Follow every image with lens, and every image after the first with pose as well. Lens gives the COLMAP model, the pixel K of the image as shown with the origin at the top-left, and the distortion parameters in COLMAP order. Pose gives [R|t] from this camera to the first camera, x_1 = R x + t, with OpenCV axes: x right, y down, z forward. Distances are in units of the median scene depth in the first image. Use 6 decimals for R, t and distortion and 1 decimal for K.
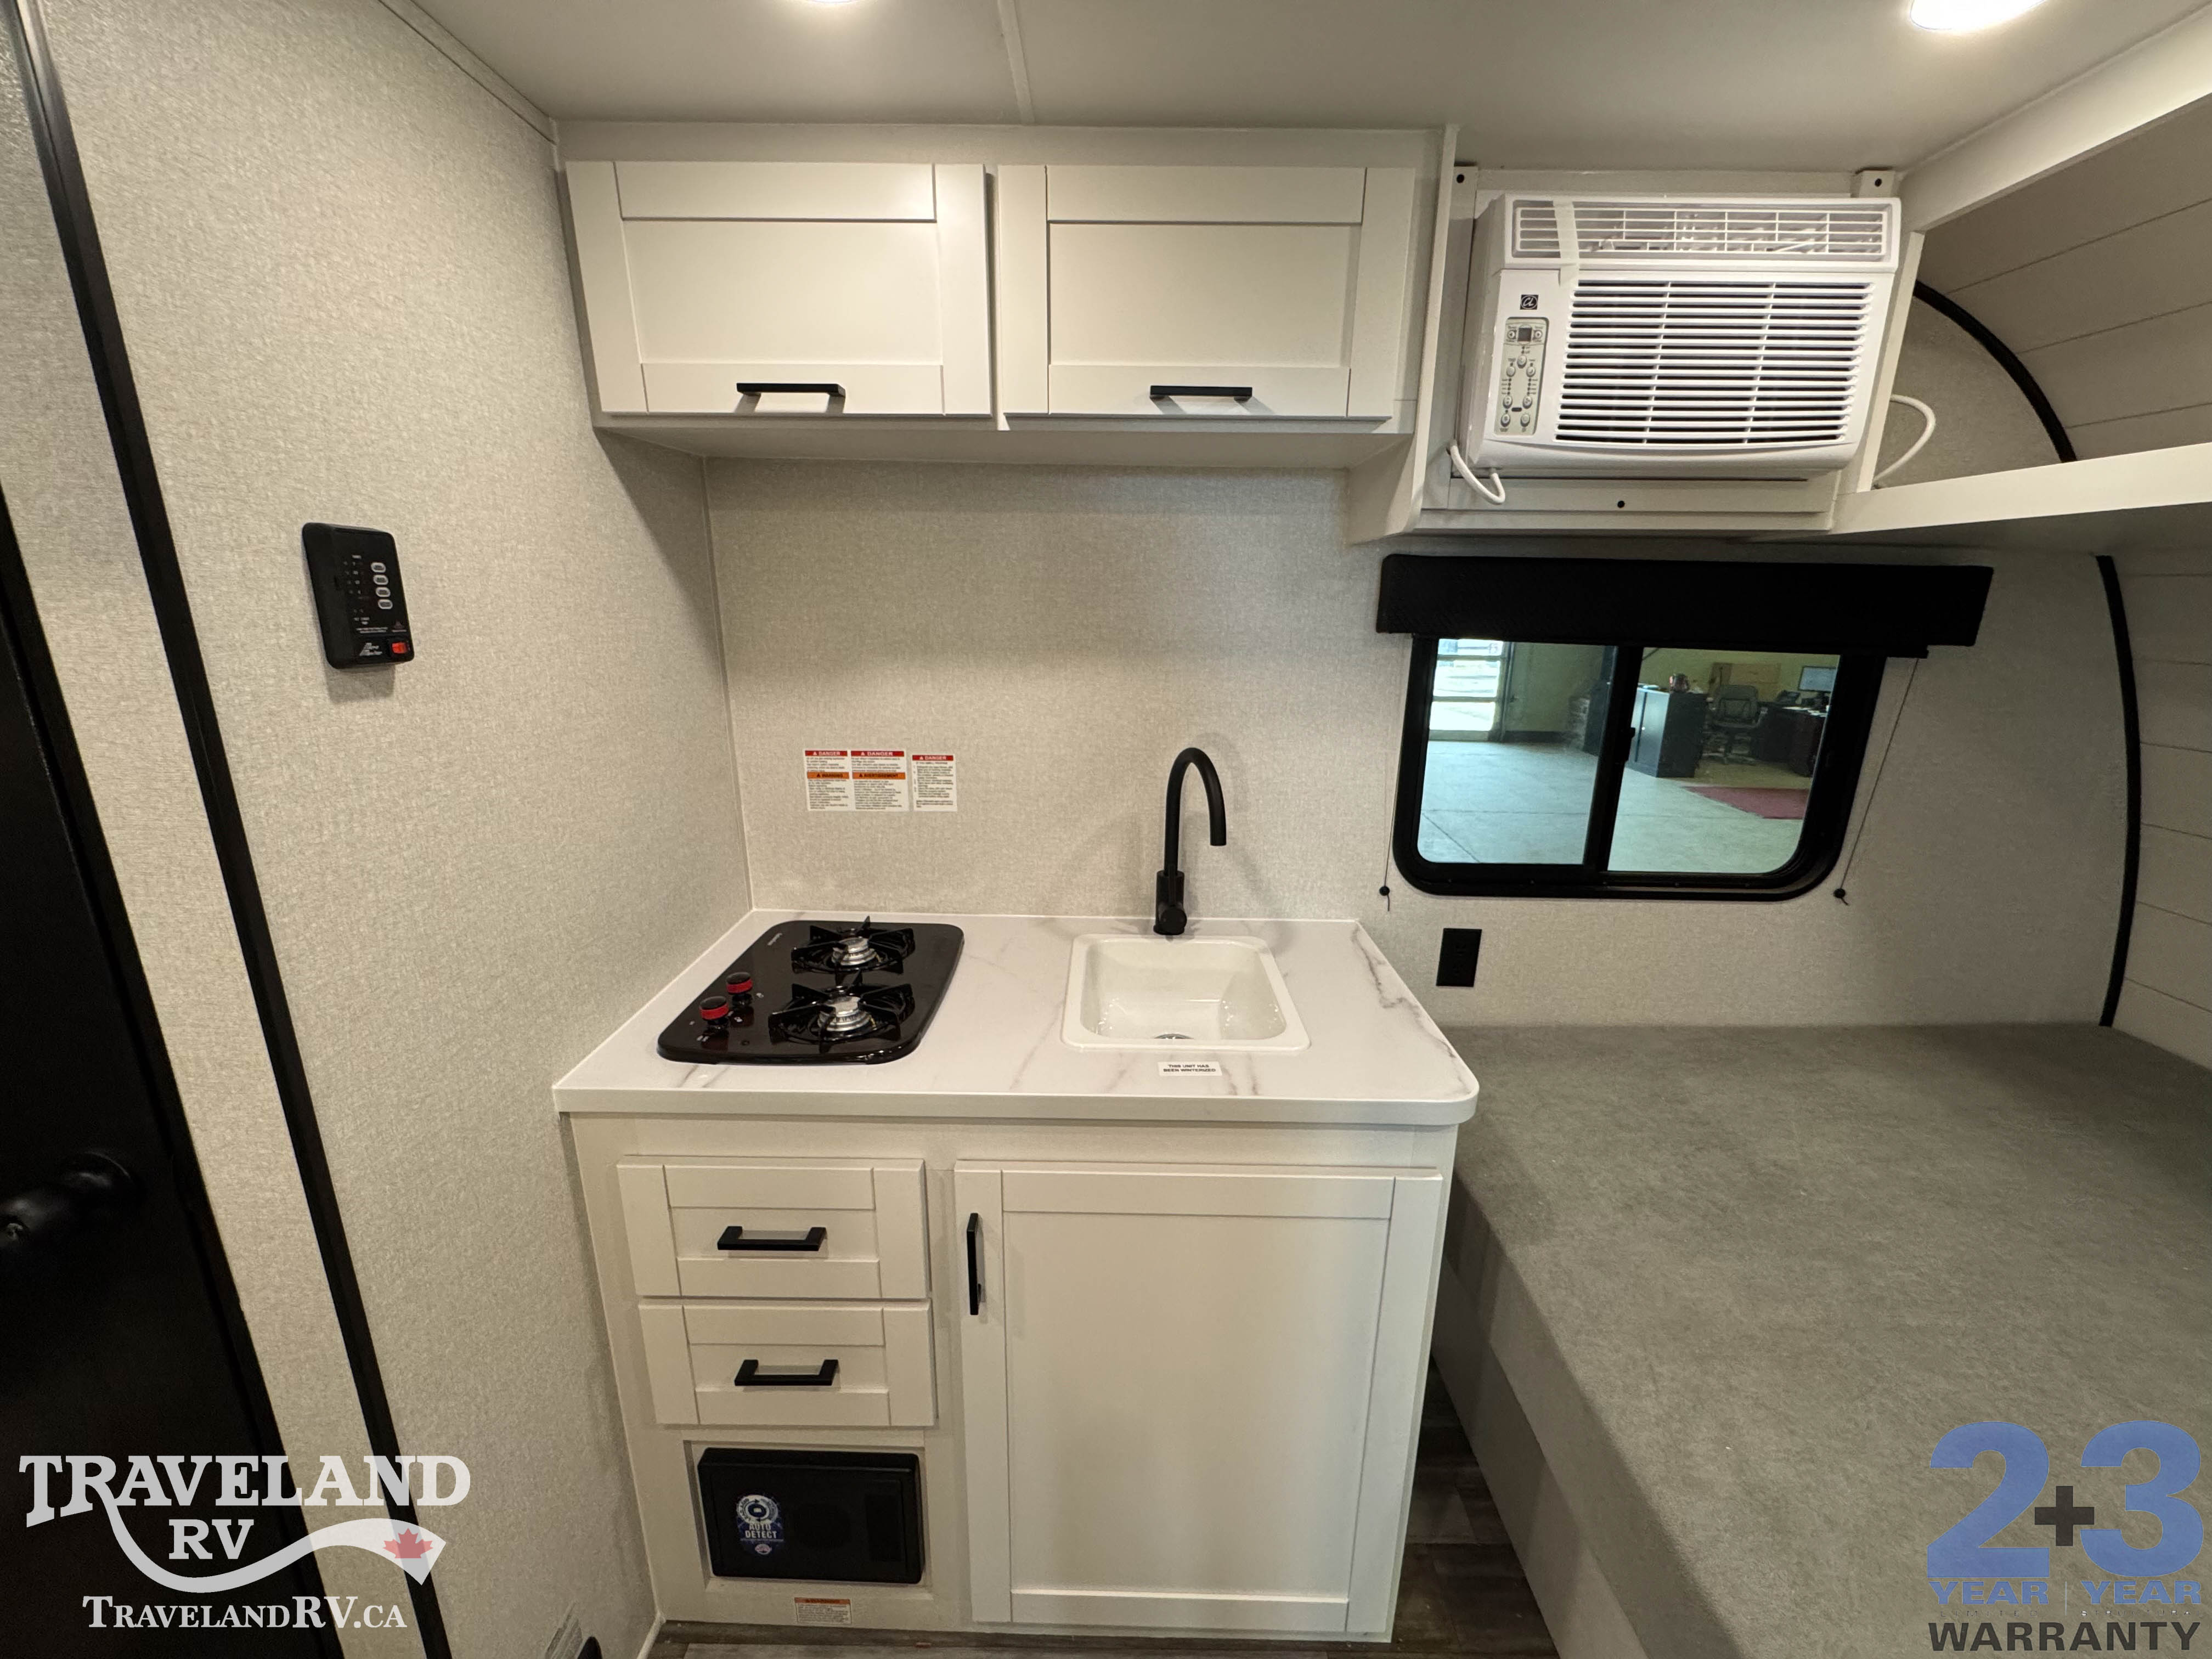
lens RADIAL K [[889.8, 0, 1106.0], [0, 889.8, 829.5], [0, 0, 1]] dist [-0.001735, 0.000049]
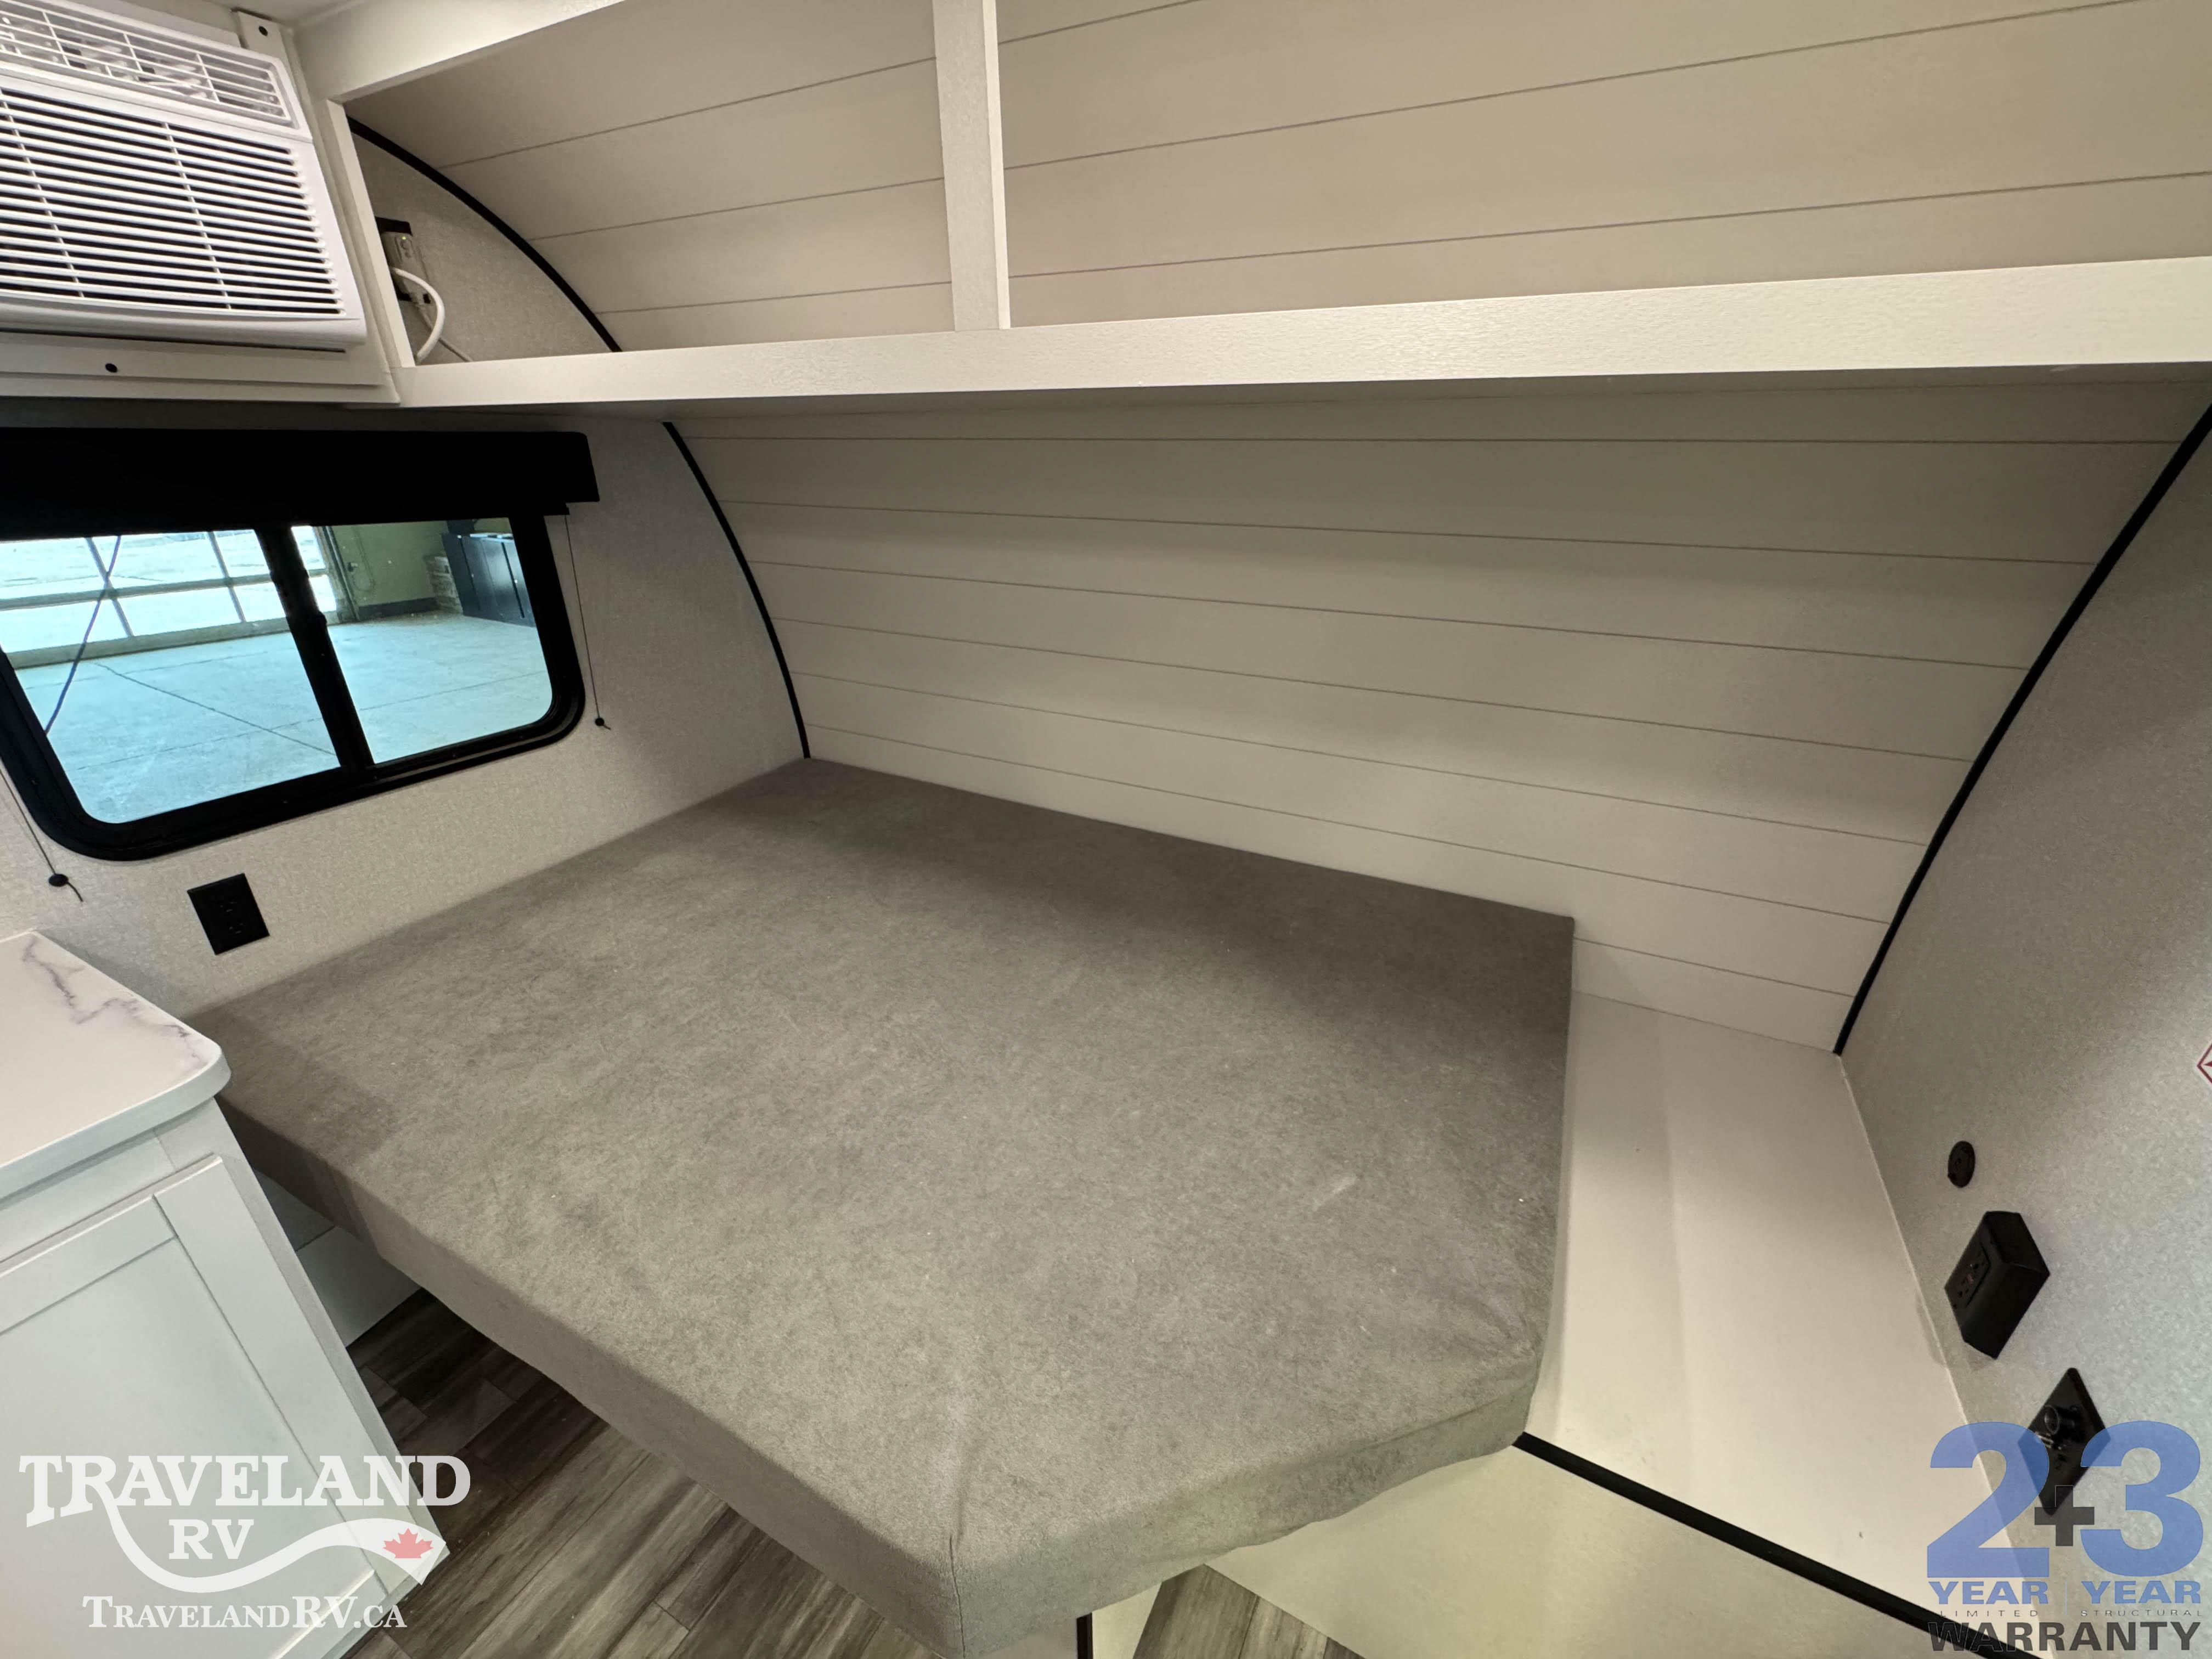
lens RADIAL K [[889.8, 0, 1106.0], [0, 889.8, 829.5], [0, 0, 1]] dist [-0.001735, 0.000049]
pose [[0.454423, -0.371307, 0.809710, 0.132504], [0.233992, 0.926820, 0.293689, 0.016338], [-0.859504, 0.056007, 0.508051, -0.197100]]
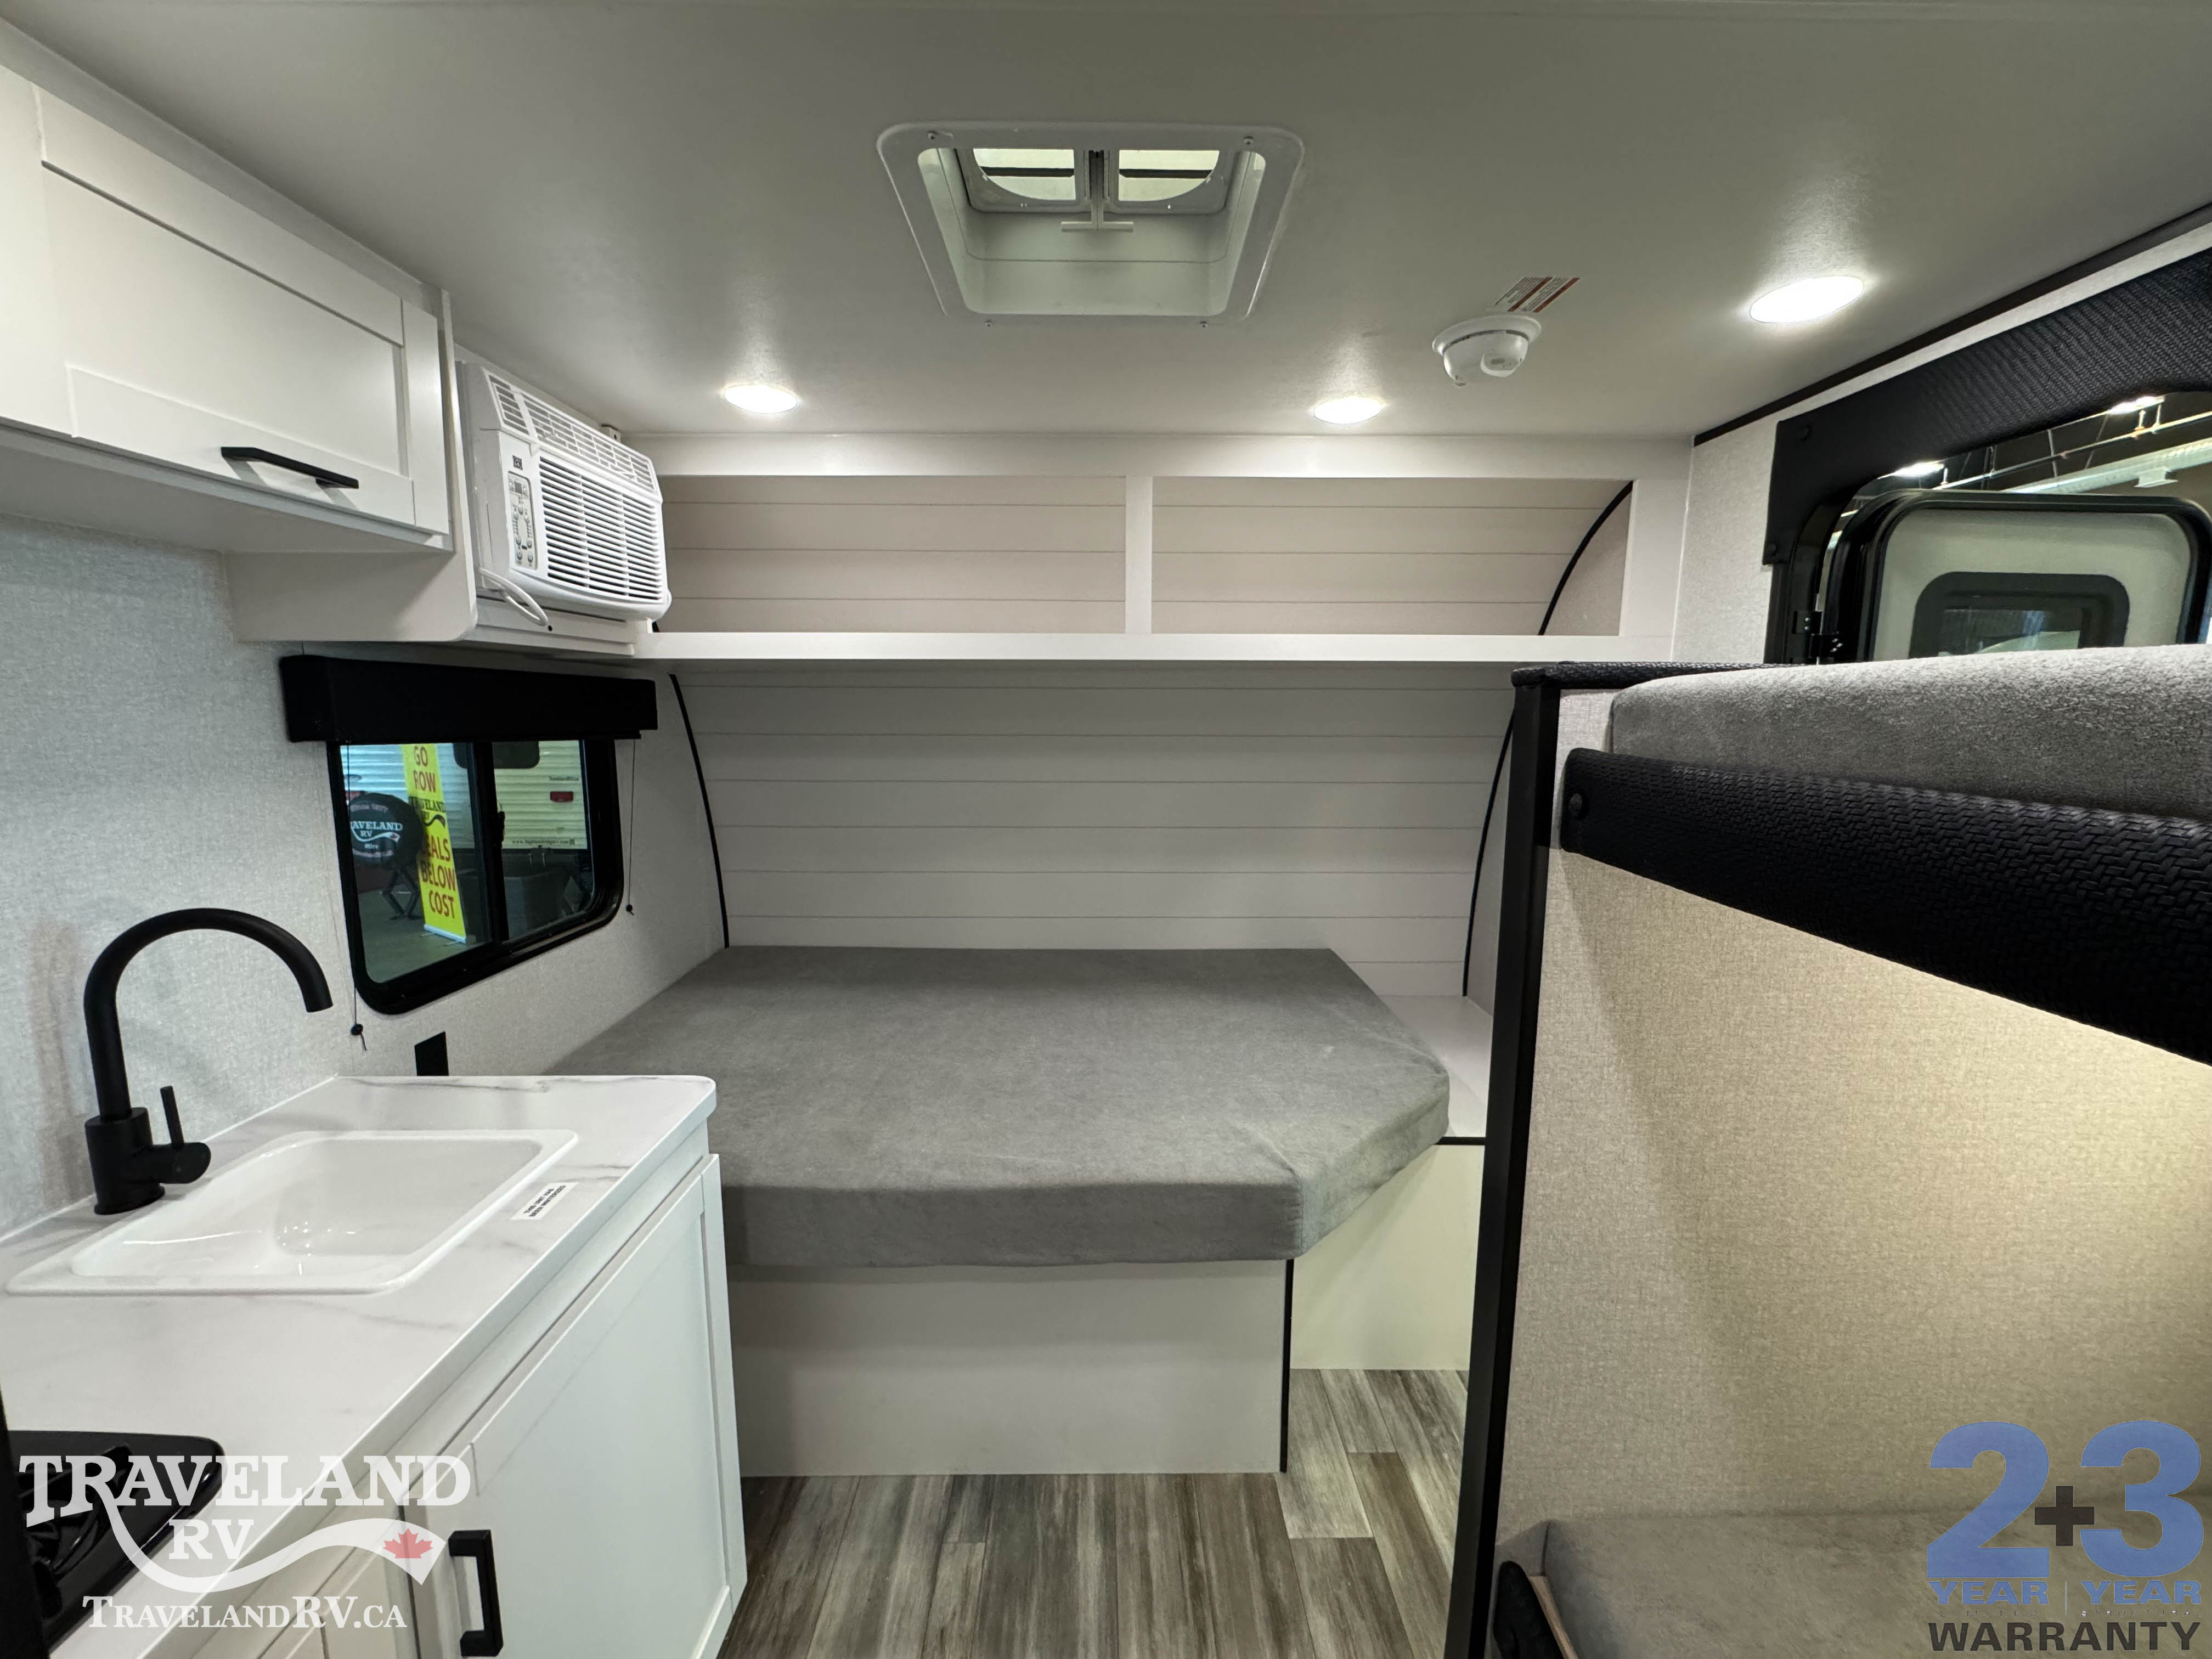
lens RADIAL K [[877.0, 0, 1106.0], [0, 877.0, 829.5], [0, 0, 1]] dist [0.001383, 0.000156]
pose [[-0.013894, -0.150486, 0.988514, -0.584560], [0.254415, 0.955541, 0.149043, -0.068058], [-0.966995, 0.253563, 0.025010, 0.239677]]
